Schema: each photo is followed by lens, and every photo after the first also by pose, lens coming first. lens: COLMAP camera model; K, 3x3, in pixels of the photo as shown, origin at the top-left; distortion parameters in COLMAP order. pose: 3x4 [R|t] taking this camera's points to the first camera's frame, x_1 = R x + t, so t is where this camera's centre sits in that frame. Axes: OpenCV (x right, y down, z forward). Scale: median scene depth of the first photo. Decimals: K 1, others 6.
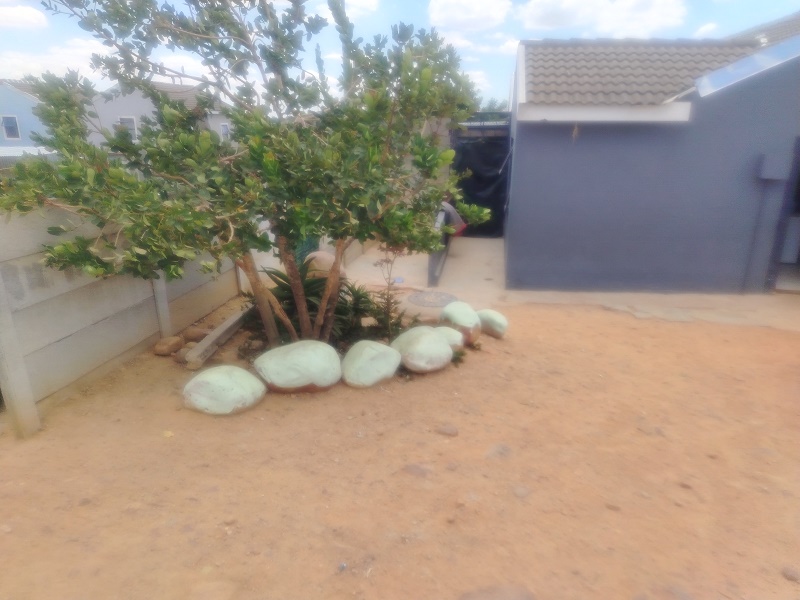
lens RADIAL K [[560.1, 0, 396.3], [0, 560.1, 296.9], [0, 0, 1]] dist [0.044269, -0.047547]
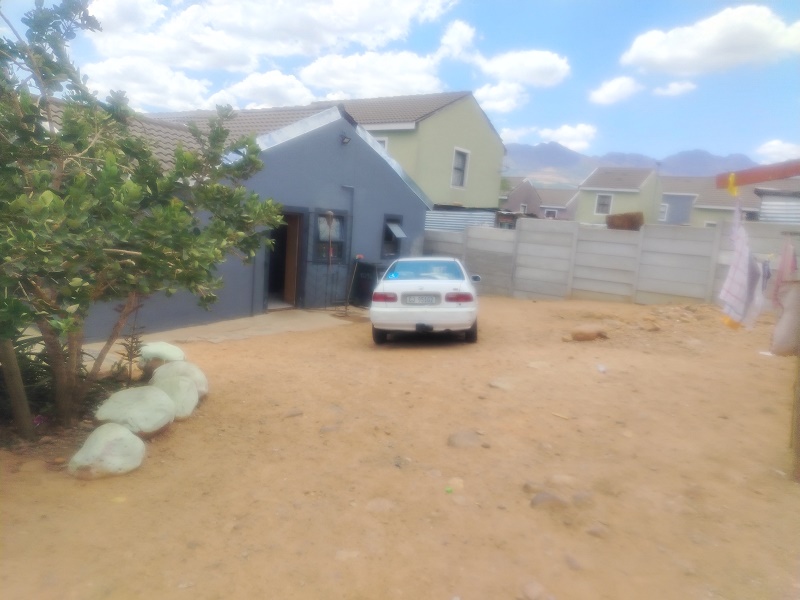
lens RADIAL K [[560.1, 0, 399.6], [0, 560.1, 304.0], [0, 0, 1]] dist [0.044269, -0.047547]
pose [[0.444328, -0.114283, 0.888545, -0.771205], [0.198138, 0.979804, 0.026939, -0.000445], [-0.873678, 0.164085, 0.457998, 0.111049]]
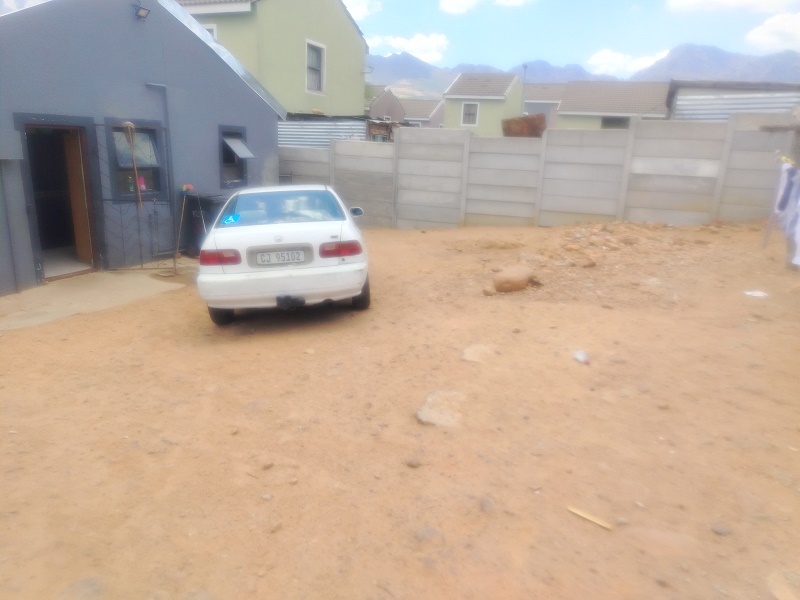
lens RADIAL K [[560.1, 0, 402.9], [0, 560.1, 301.8], [0, 0, 1]] dist [0.044269, -0.047547]
pose [[0.208320, -0.267066, 0.940892, -0.175060], [0.254457, 0.943670, 0.211516, -0.043817], [-0.944380, 0.195354, 0.264542, 0.357562]]
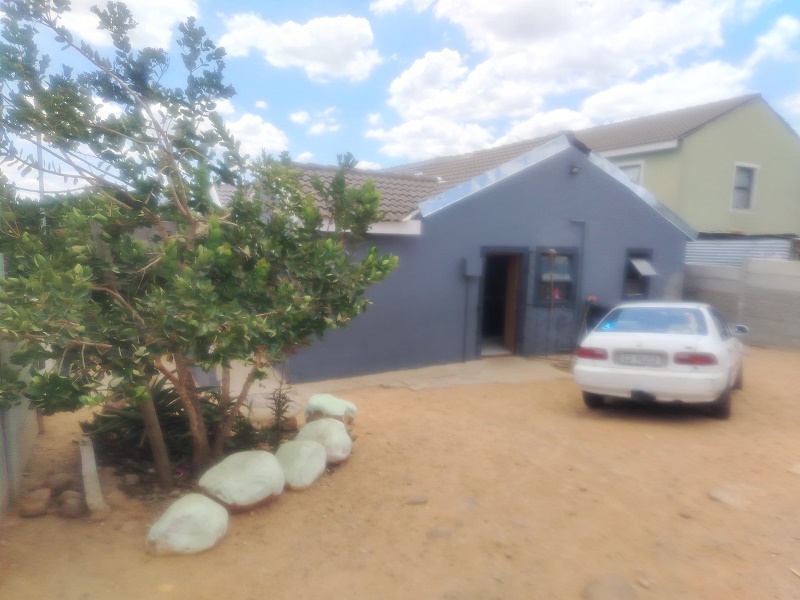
lens RADIAL K [[560.1, 0, 394.6], [0, 560.1, 295.4], [0, 0, 1]] dist [0.044269, -0.047547]
pose [[0.811088, -0.047703, 0.582975, -0.471808], [0.153776, 0.979000, -0.133839, -0.014123], [-0.564348, 0.198203, 0.801391, 0.040672]]
